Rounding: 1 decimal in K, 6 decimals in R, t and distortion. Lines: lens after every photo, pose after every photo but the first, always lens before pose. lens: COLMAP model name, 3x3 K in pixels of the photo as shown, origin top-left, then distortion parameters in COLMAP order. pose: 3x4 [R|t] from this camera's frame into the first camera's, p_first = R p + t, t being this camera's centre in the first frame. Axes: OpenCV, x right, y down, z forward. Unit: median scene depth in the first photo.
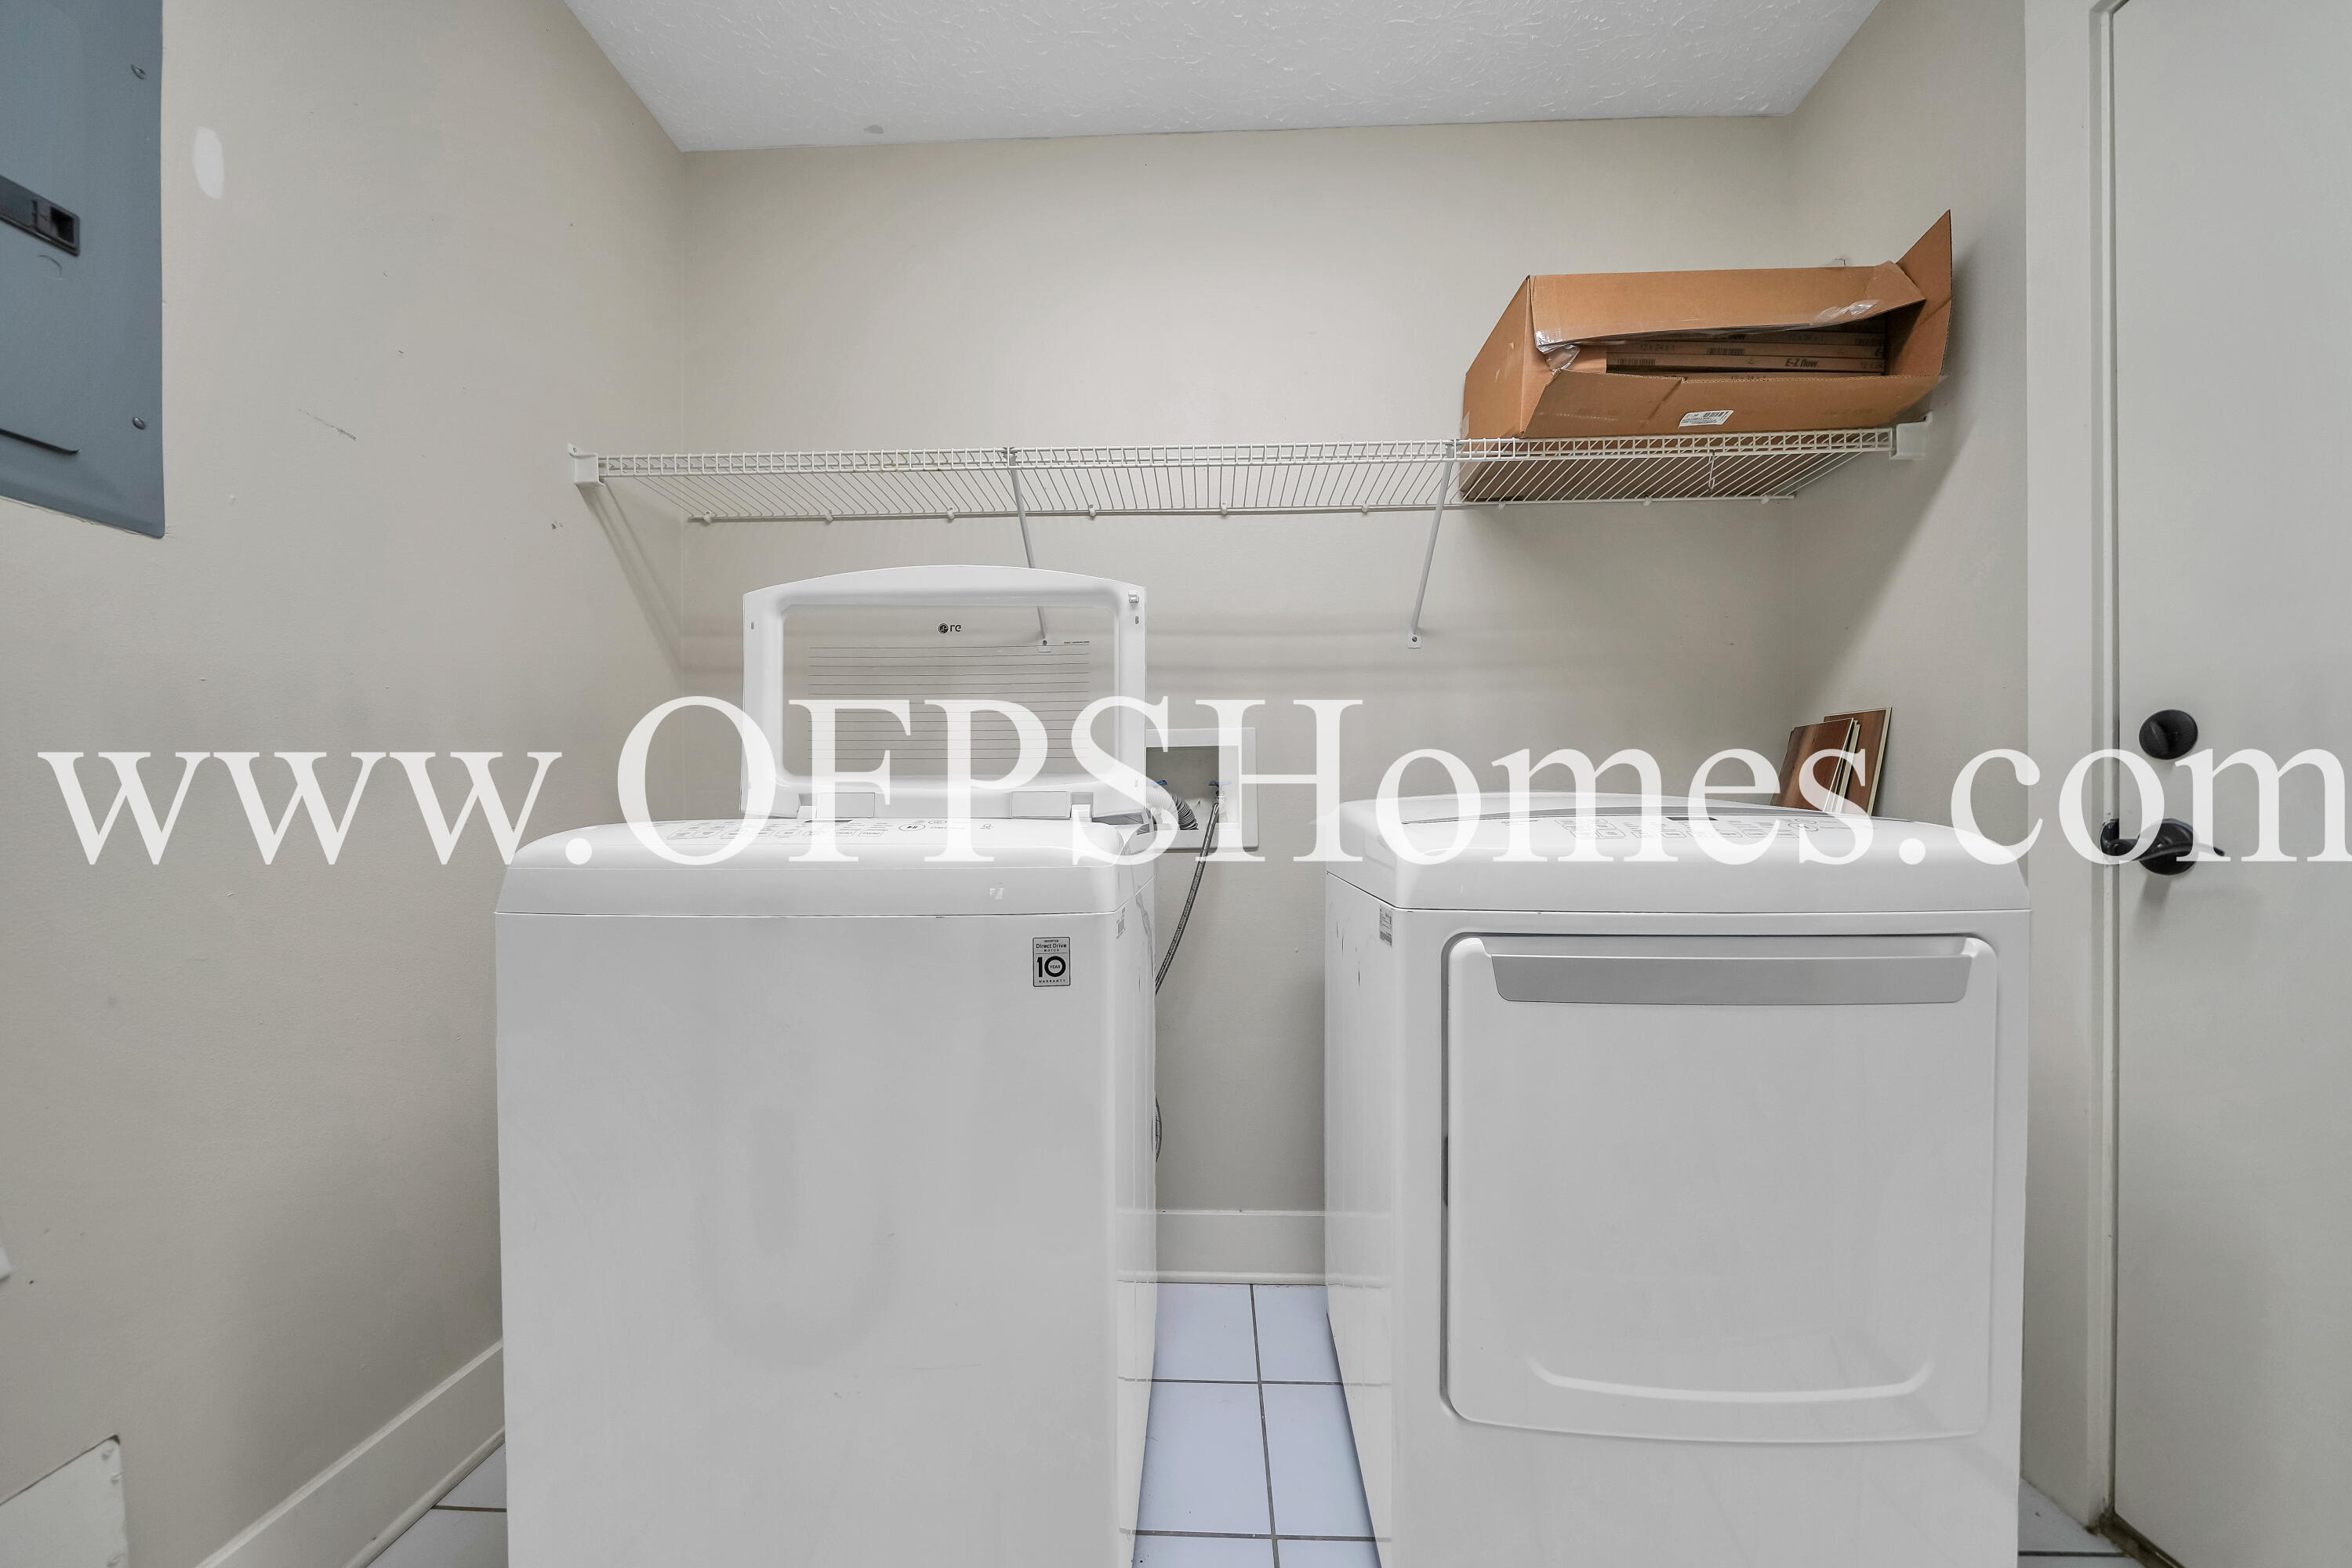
lens RADIAL K [[800.9, 0, 1185.5], [0, 800.9, 803.1], [0, 0, 1]] dist [-0.001708, -0.000022]
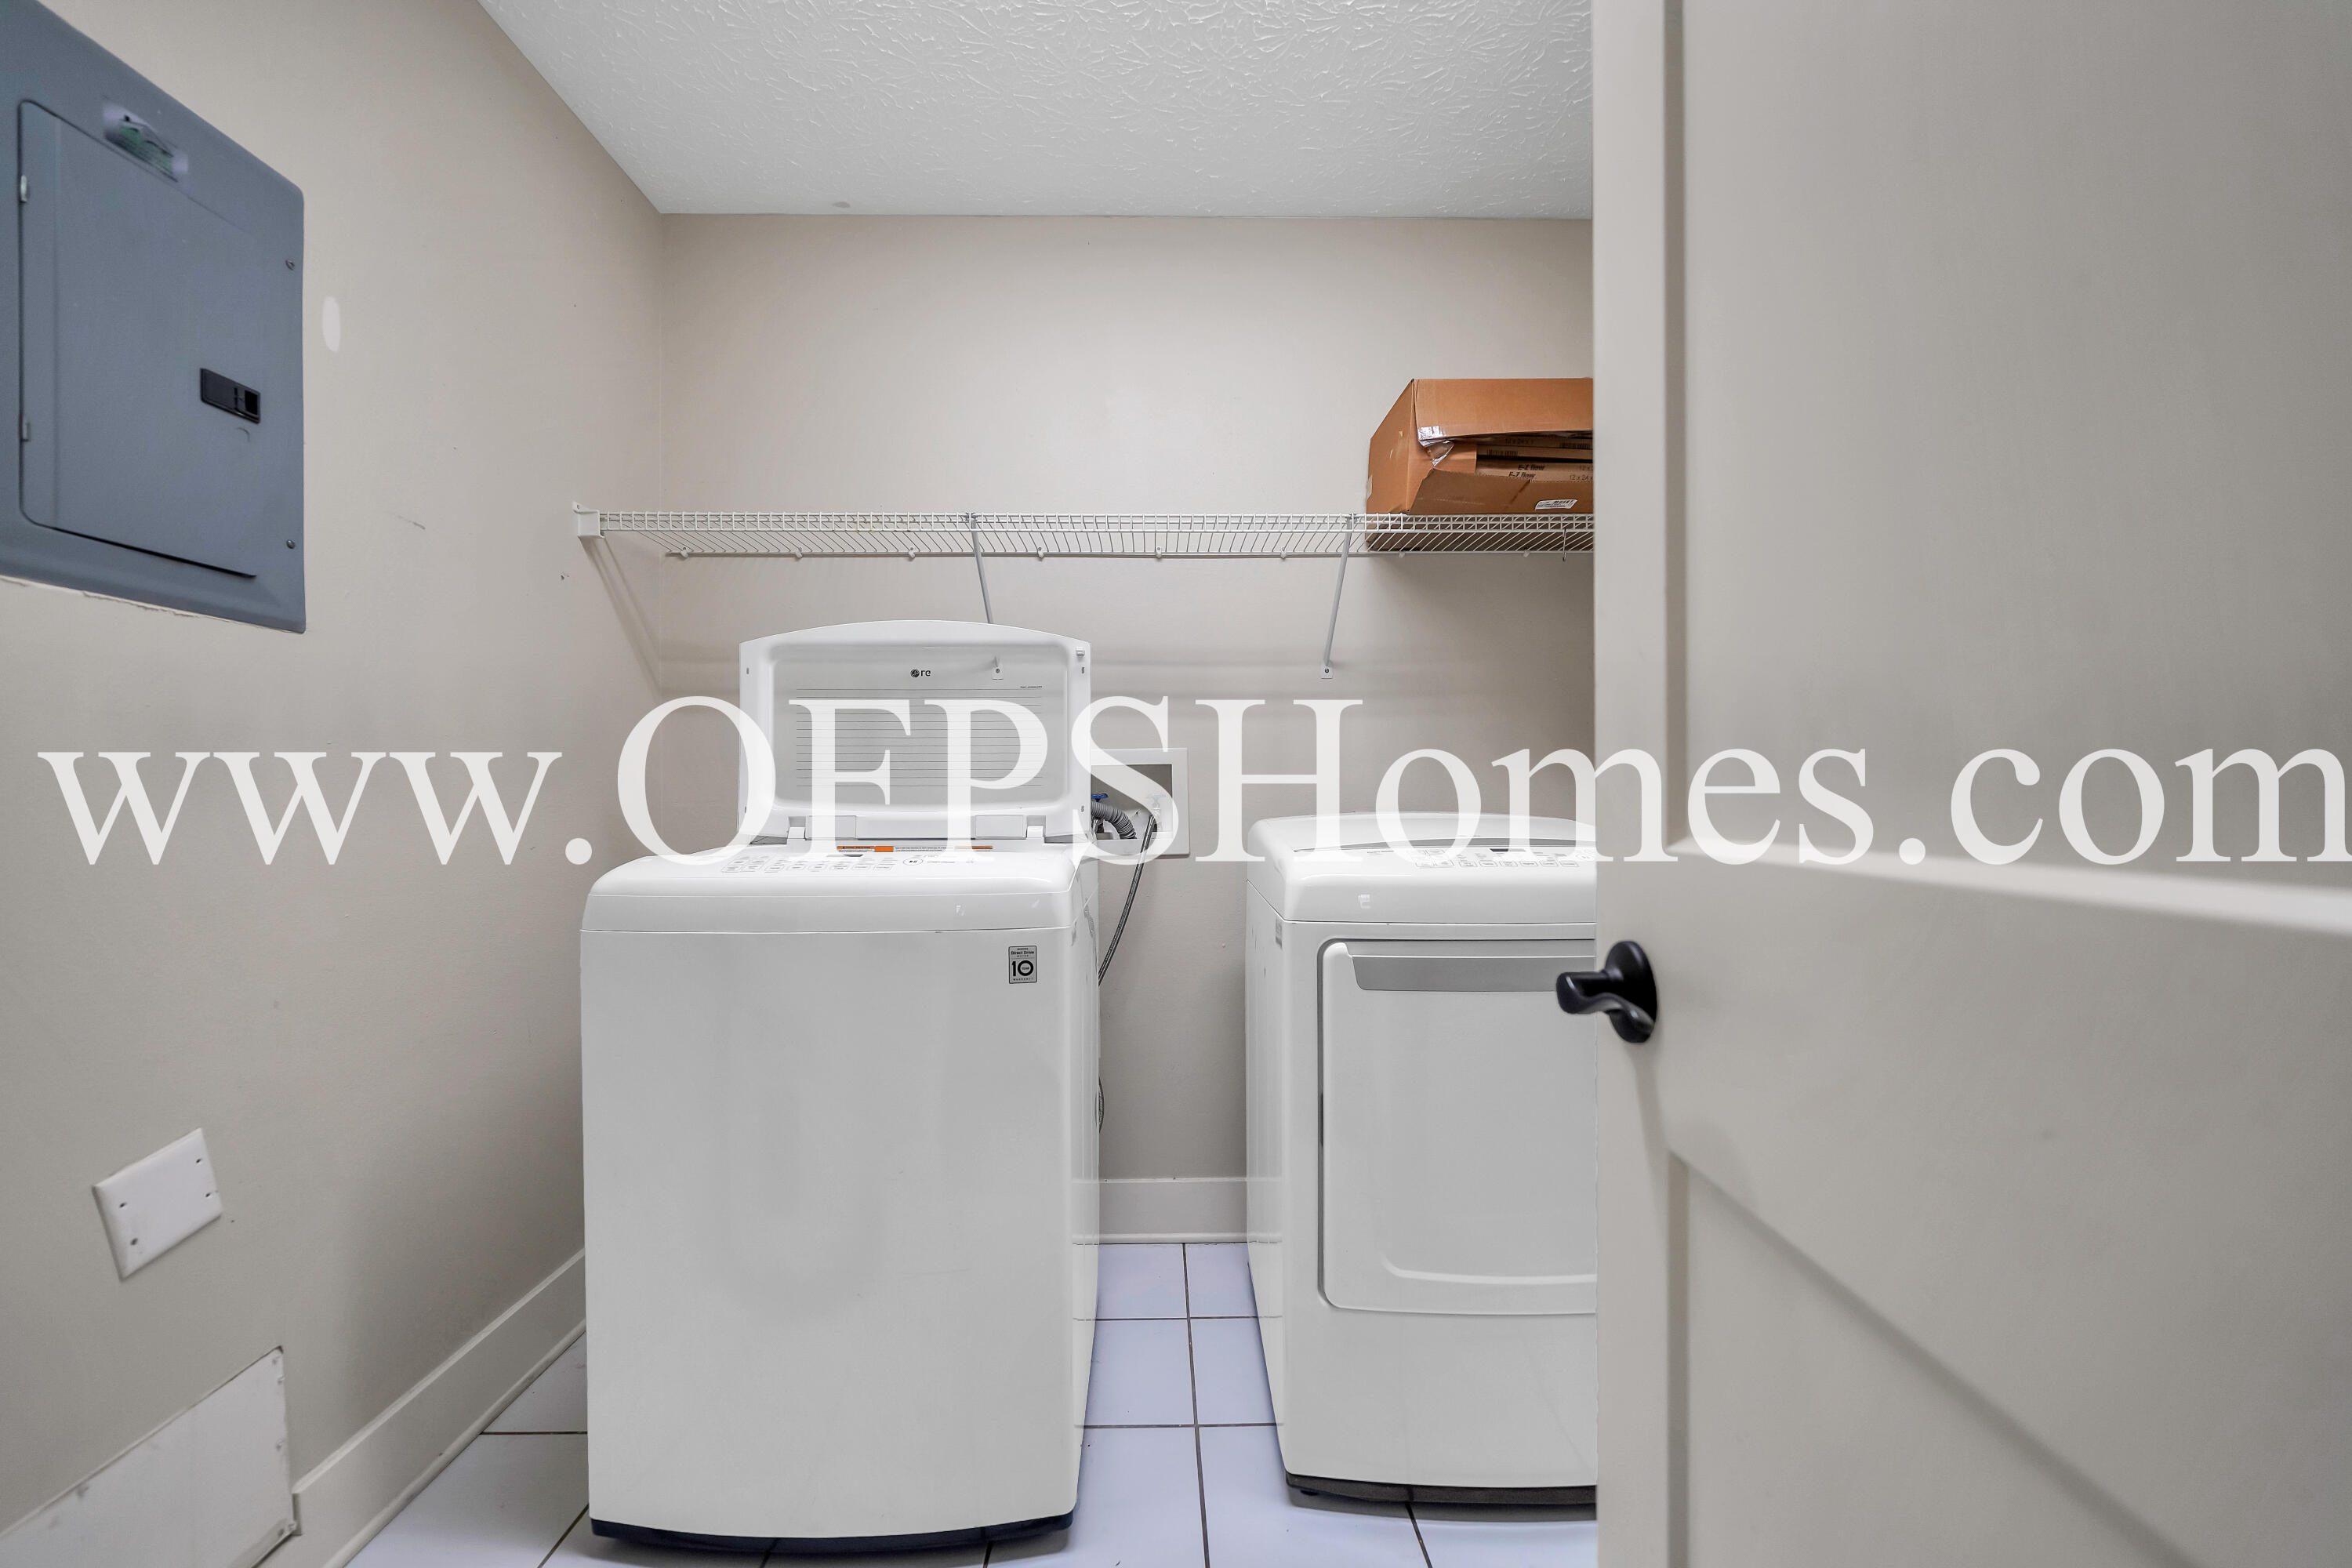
lens RADIAL K [[868.7, 0, 1164.6], [0, 868.7, 775.1], [0, 0, 1]] dist [0.000486, -0.000118]
pose [[0.999048, -0.000983, 0.043625, 0.003366], [0.001053, 0.999998, -0.001575, -0.068431], [-0.043623, 0.001620, 0.999047, -0.270867]]
